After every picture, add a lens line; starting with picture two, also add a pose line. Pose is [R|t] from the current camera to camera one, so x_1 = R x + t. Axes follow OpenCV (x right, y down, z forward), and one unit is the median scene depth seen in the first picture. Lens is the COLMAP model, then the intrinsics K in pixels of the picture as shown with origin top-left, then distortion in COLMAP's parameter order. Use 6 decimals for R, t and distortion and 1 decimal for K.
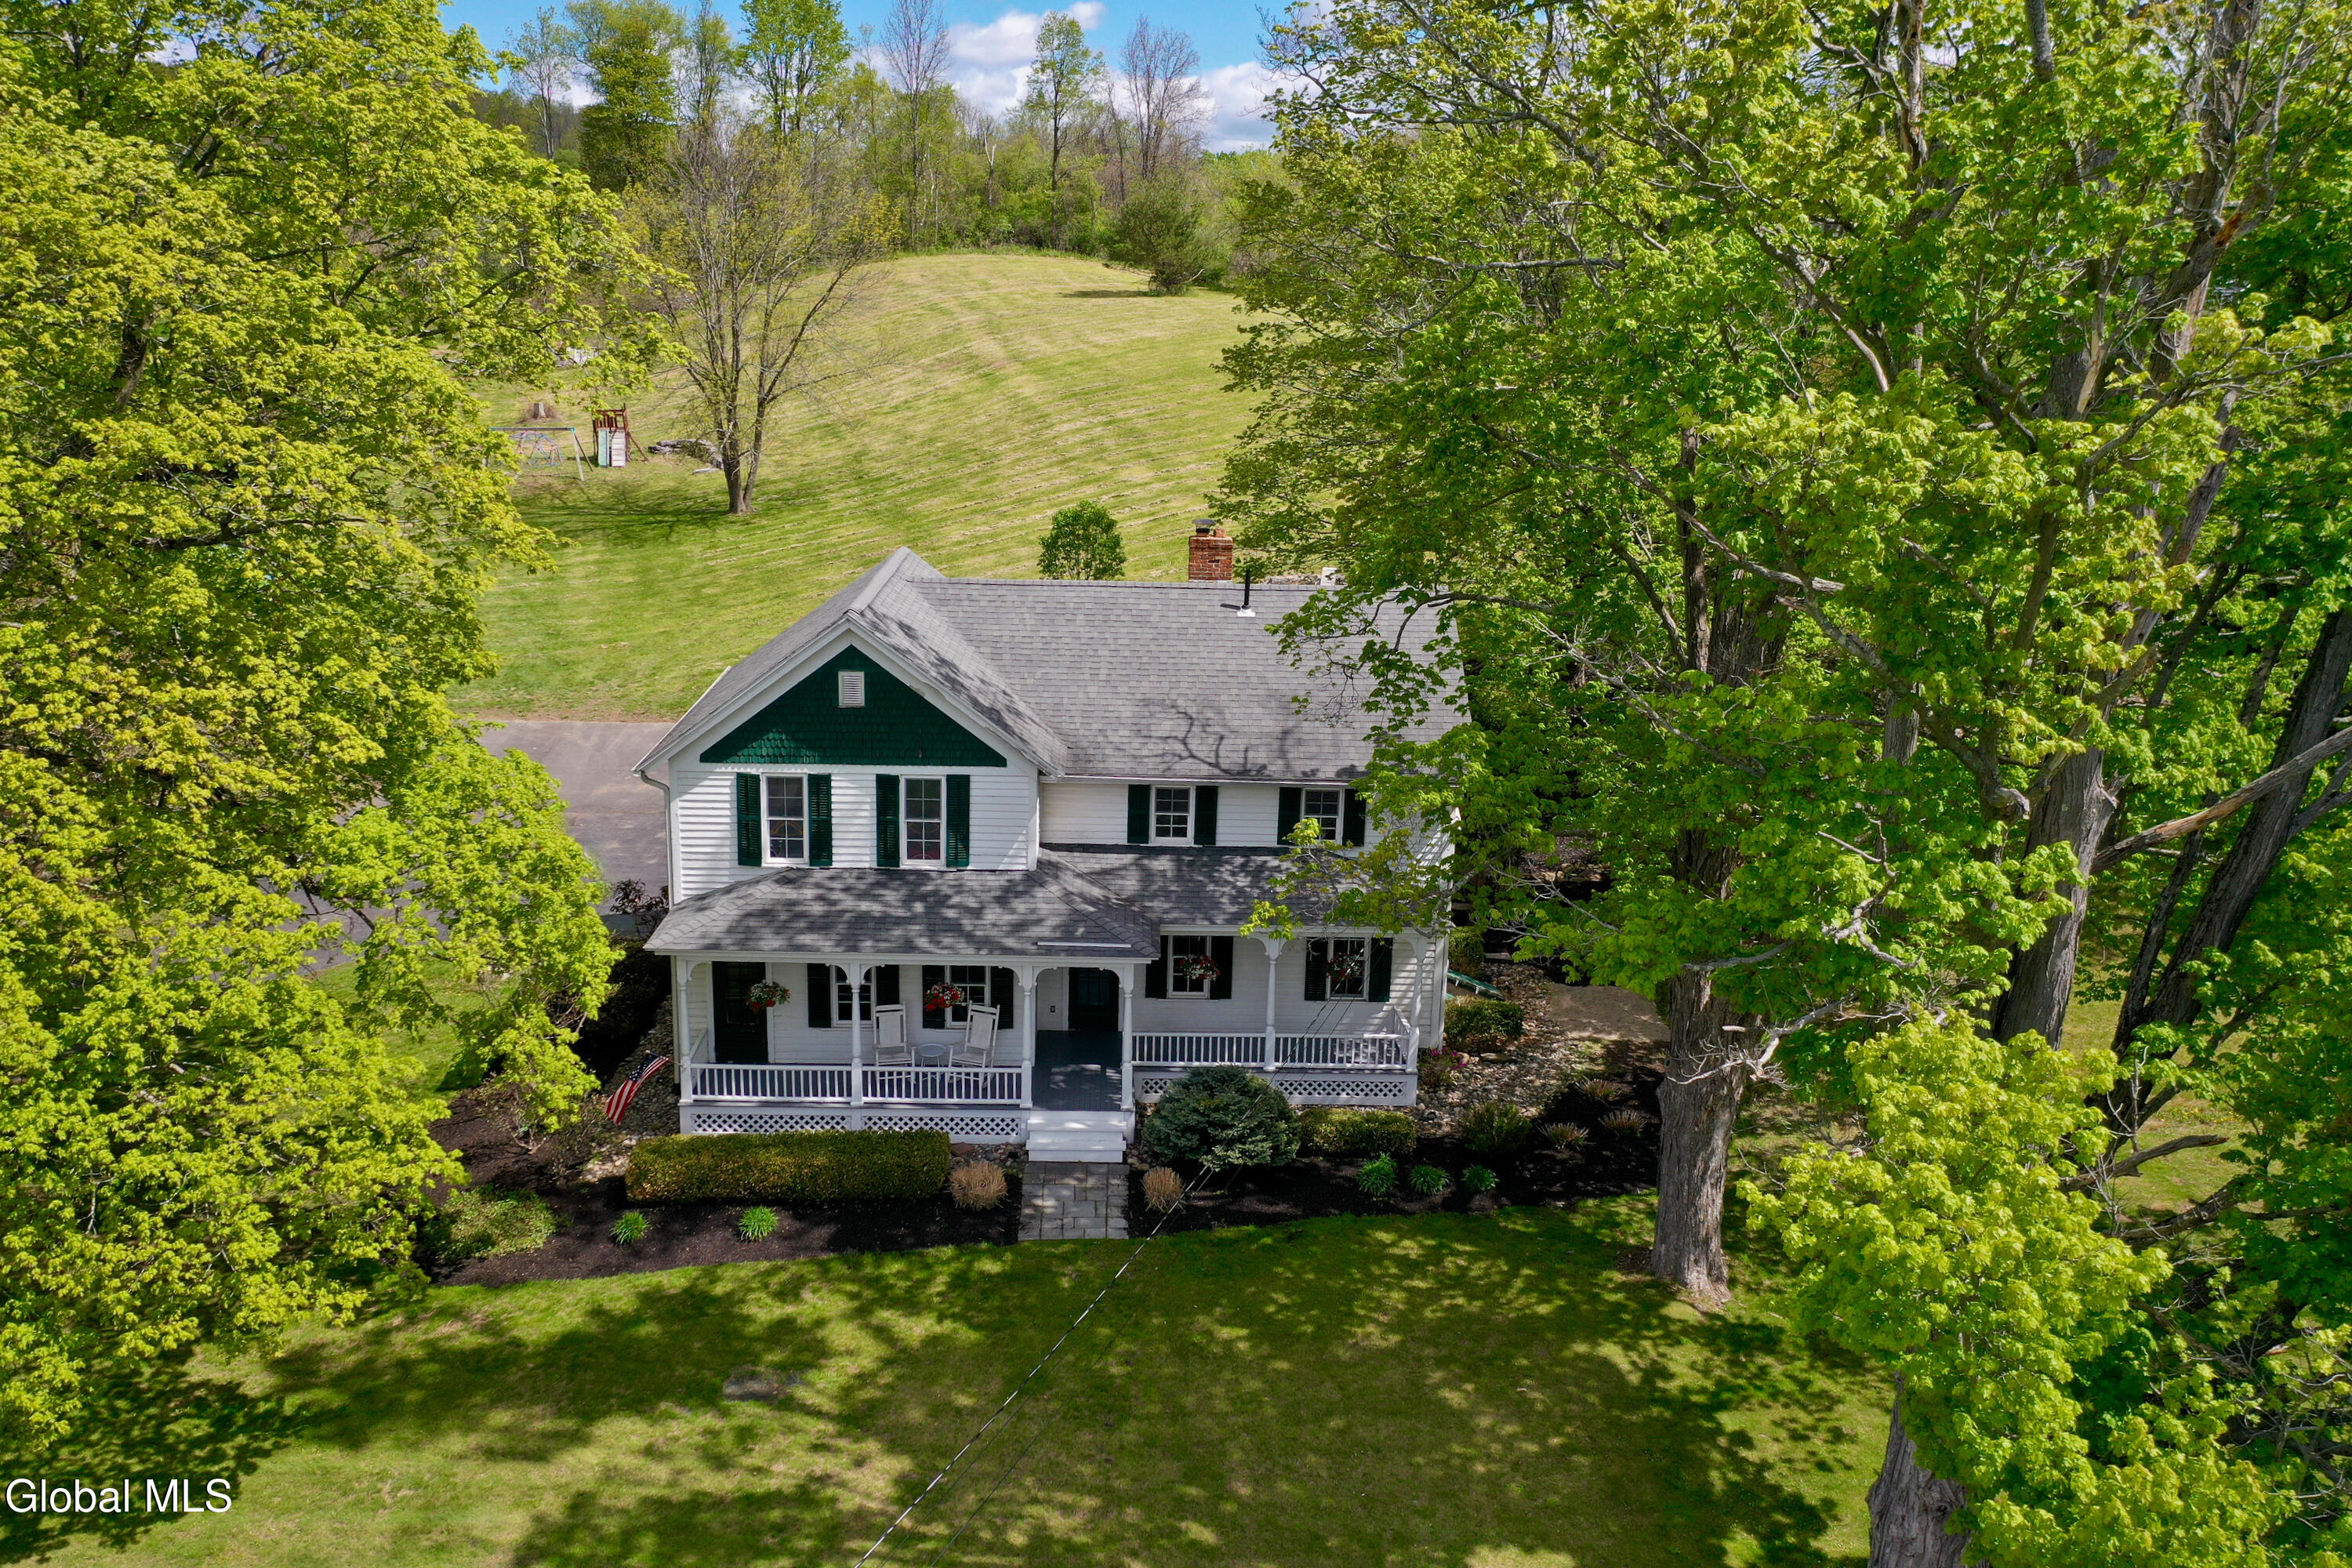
lens RADIAL K [[1918.2, 0, 1163.9], [0, 1918.2, 778.7], [0, 0, 1]] dist [0.010110, -0.002596]
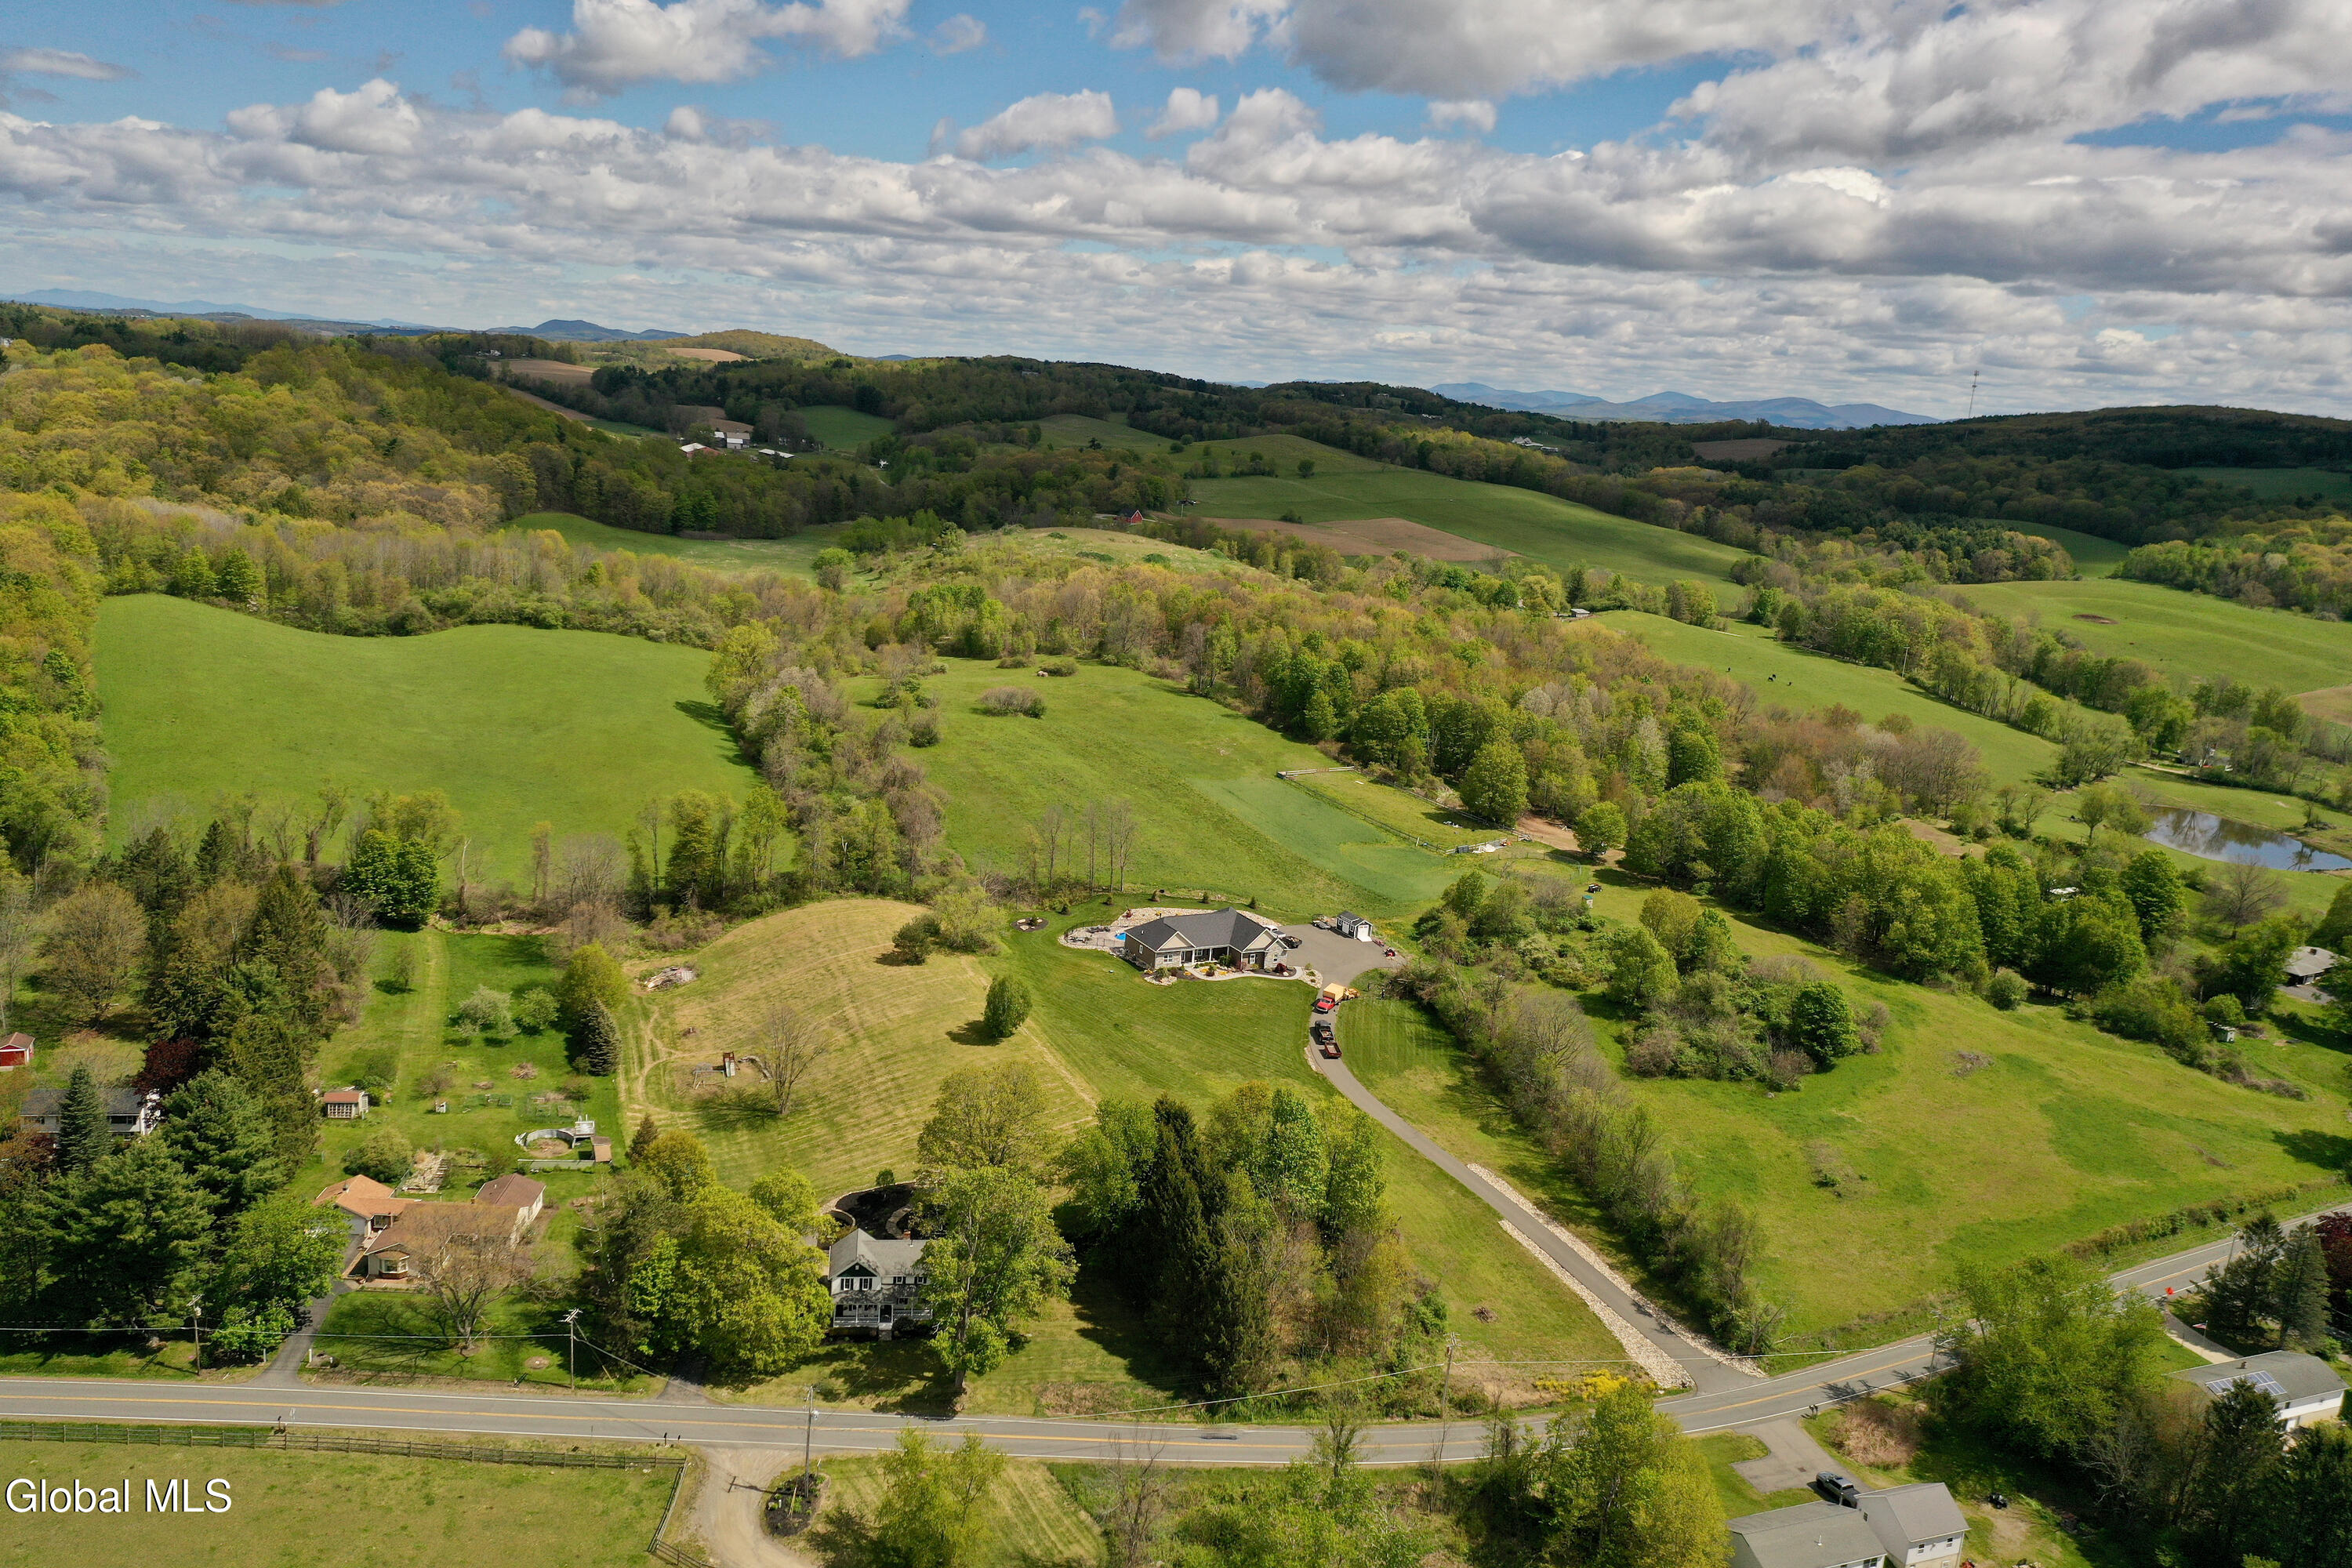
lens RADIAL K [[1868.0, 0, 1174.8], [0, 1868.0, 782.2], [0, 0, 1]] dist [0.007998, 0.004836]
pose [[0.996329, 0.018645, 0.083556, 0.434603], [-0.017762, 0.999778, -0.011307, -1.891116], [-0.083748, 0.009782, 0.996439, -6.454968]]
